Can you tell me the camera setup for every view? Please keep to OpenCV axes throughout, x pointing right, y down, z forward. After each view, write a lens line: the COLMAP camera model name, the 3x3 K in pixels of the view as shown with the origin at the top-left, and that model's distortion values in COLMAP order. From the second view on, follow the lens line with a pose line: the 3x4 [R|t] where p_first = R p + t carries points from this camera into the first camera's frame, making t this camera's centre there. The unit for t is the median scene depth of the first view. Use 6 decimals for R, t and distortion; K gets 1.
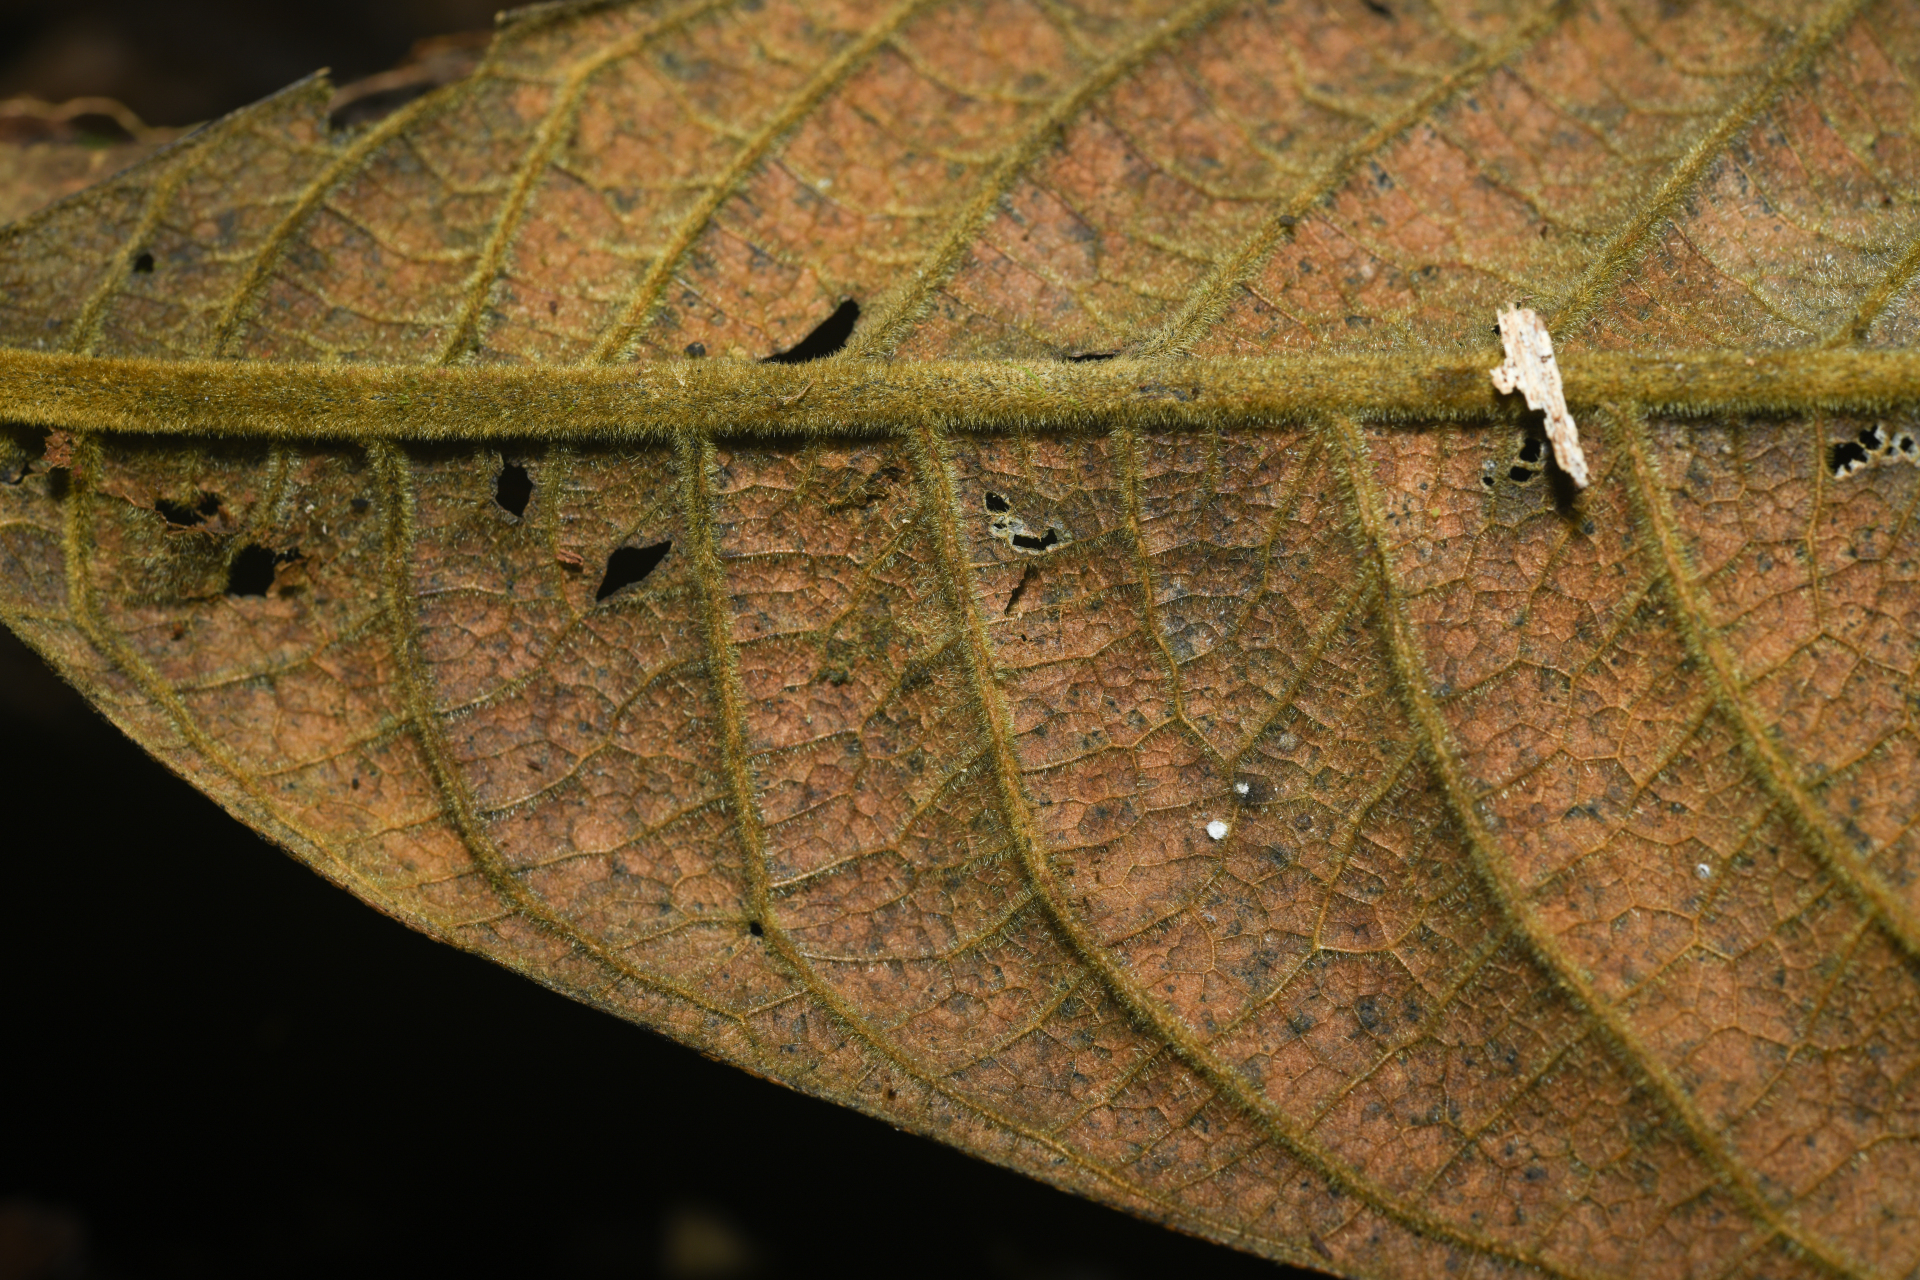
lens RADIAL K [[3441.3, 0, 960.0], [0, 3441.3, 640.0], [0, 0, 1]] dist [-0.094620, 0.585917]
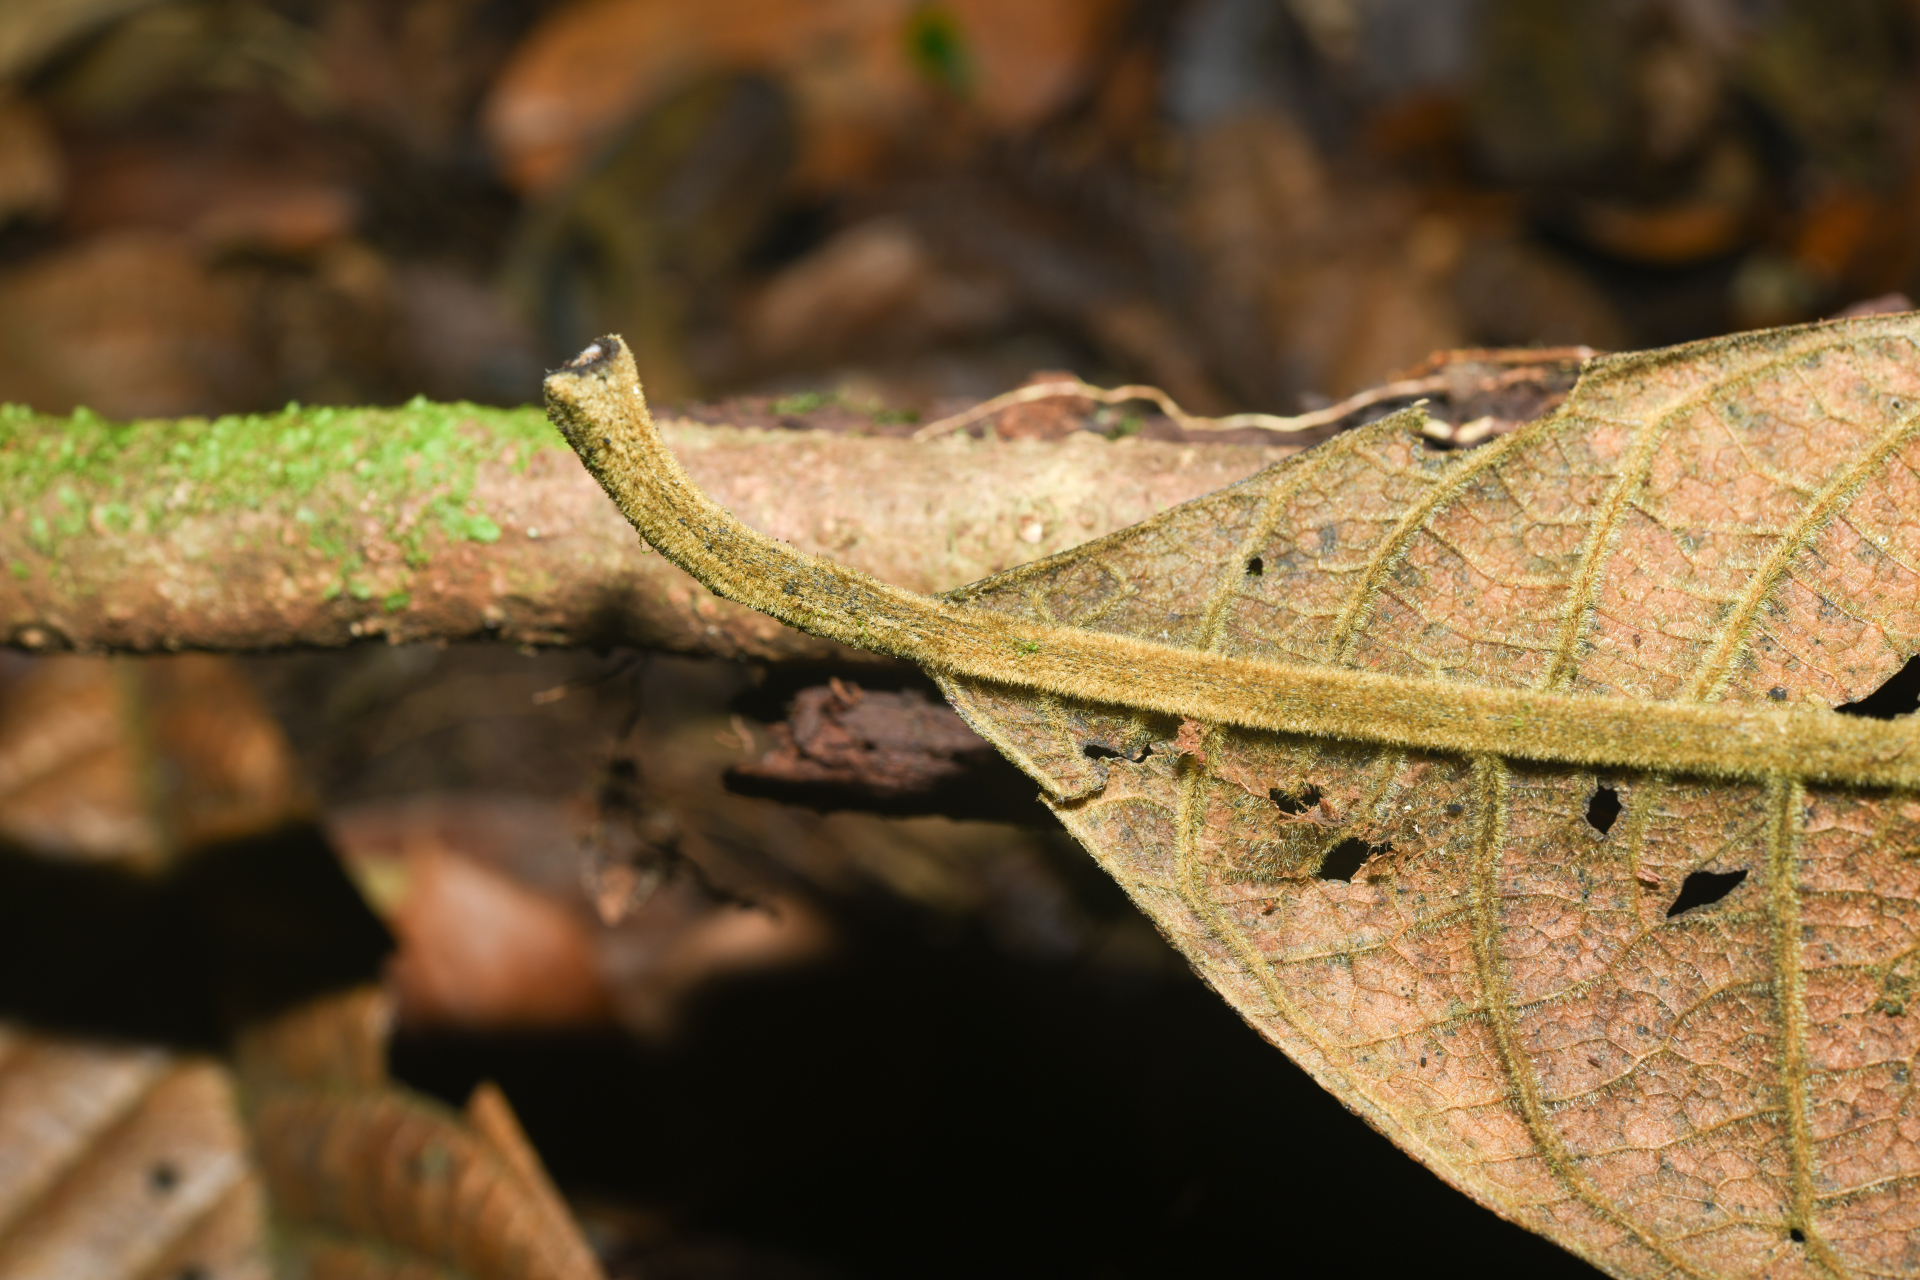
lens RADIAL K [[3441.3, 0, 960.0], [0, 3441.3, 640.0], [0, 0, 1]] dist [-0.094620, 0.585917]
pose [[0.986351, 0.080090, -0.143867, -0.176985], [-0.085869, 0.995712, -0.034415, -0.041916], [0.140494, 0.046299, 0.988998, -0.107029]]
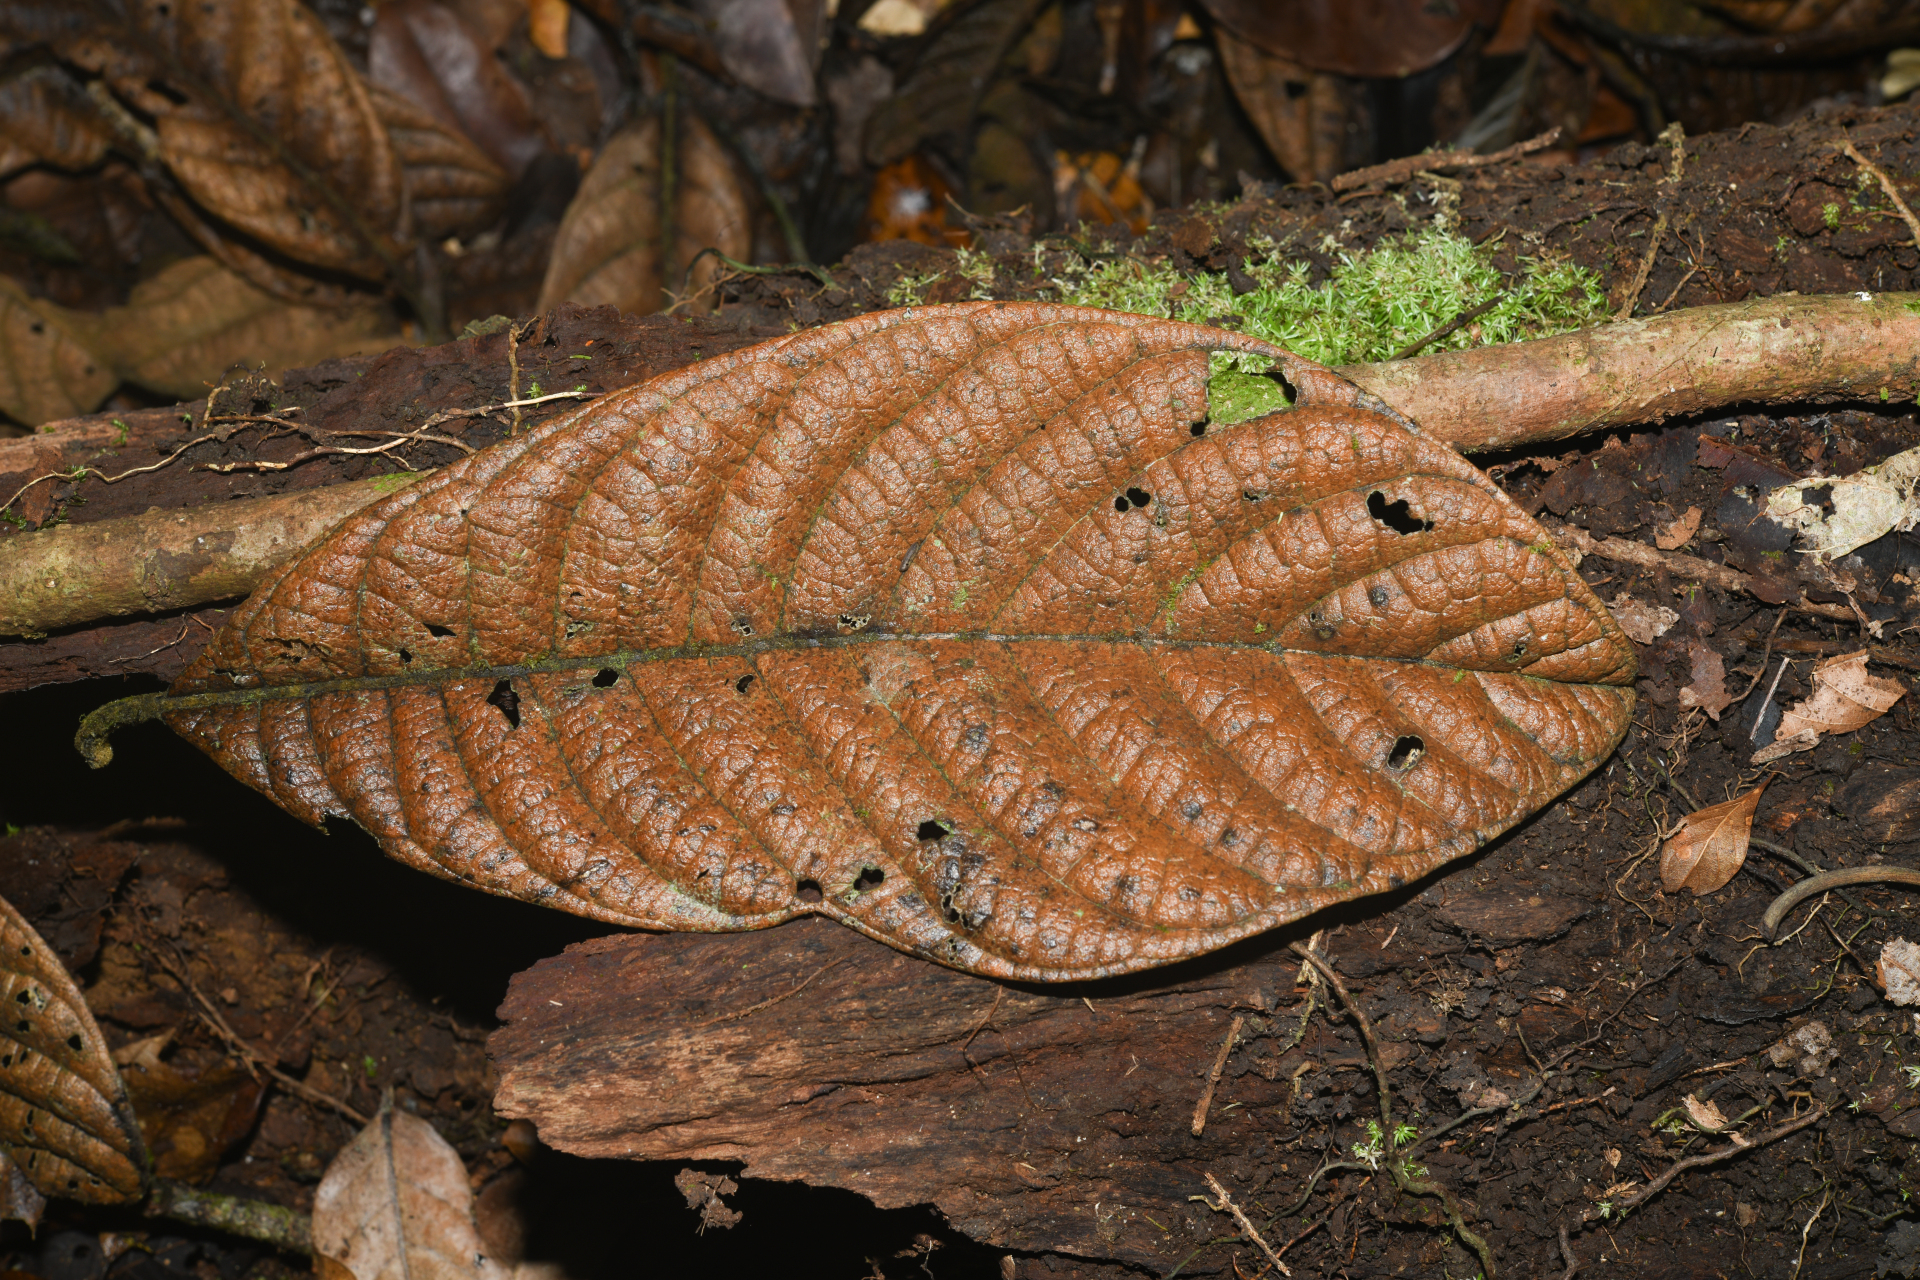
lens RADIAL K [[3284.8, 0, 960.0], [0, 3284.8, 640.0], [0, 0, 1]] dist [-0.046689, 0.612687]
pose [[0.986745, -0.148149, 0.066229, 0.238606], [0.122919, 0.948791, 0.291009, -0.794202], [-0.105950, -0.279011, 0.954425, -1.651741]]
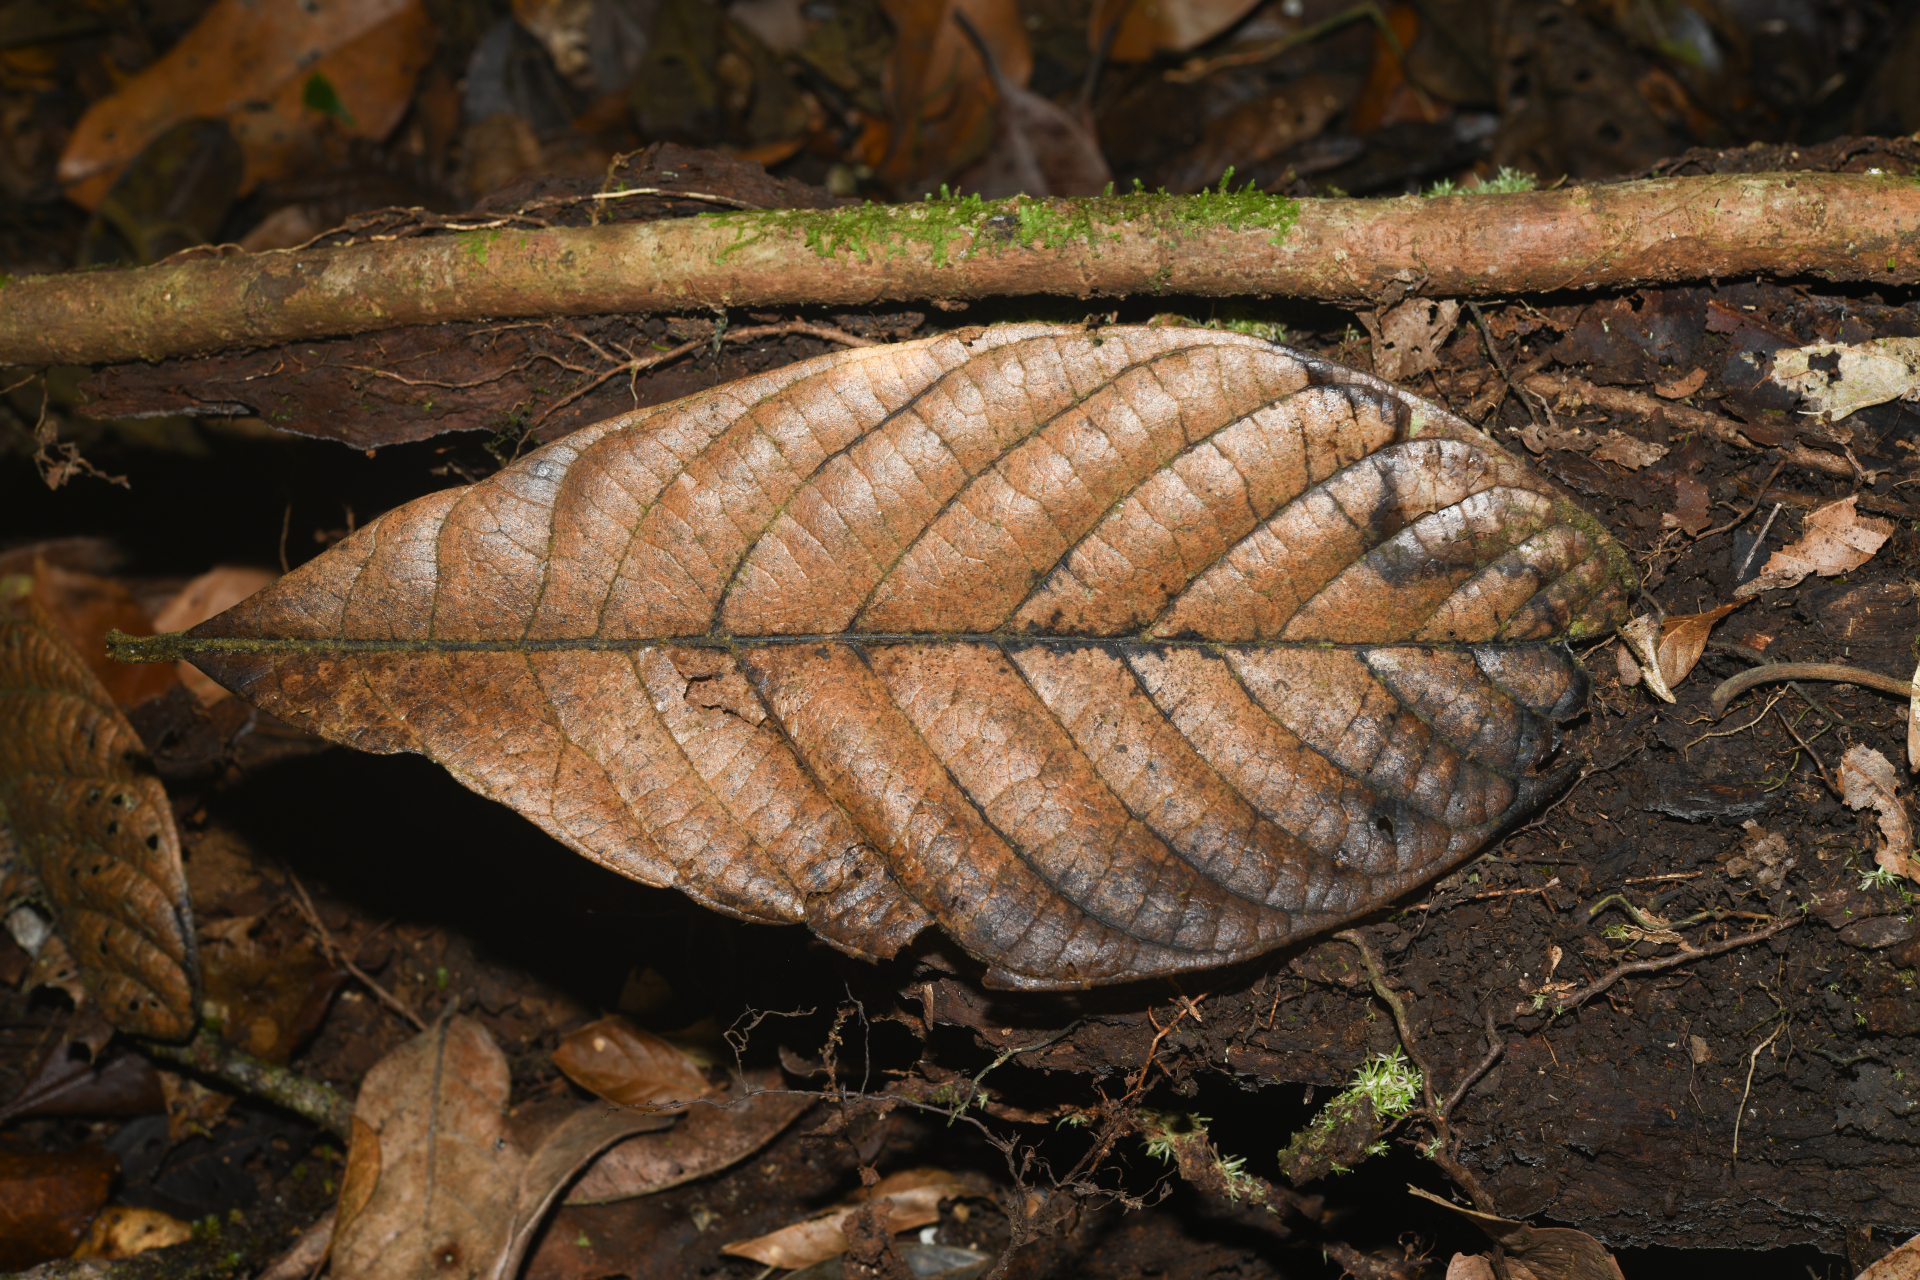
lens RADIAL K [[3284.8, 0, 960.0], [0, 3284.8, 640.0], [0, 0, 1]] dist [-0.046689, 0.612687]
pose [[0.995265, -0.042248, -0.087535, 0.672813], [0.040068, 0.998845, -0.026515, 0.311669], [0.088555, 0.022882, 0.995808, -1.914783]]
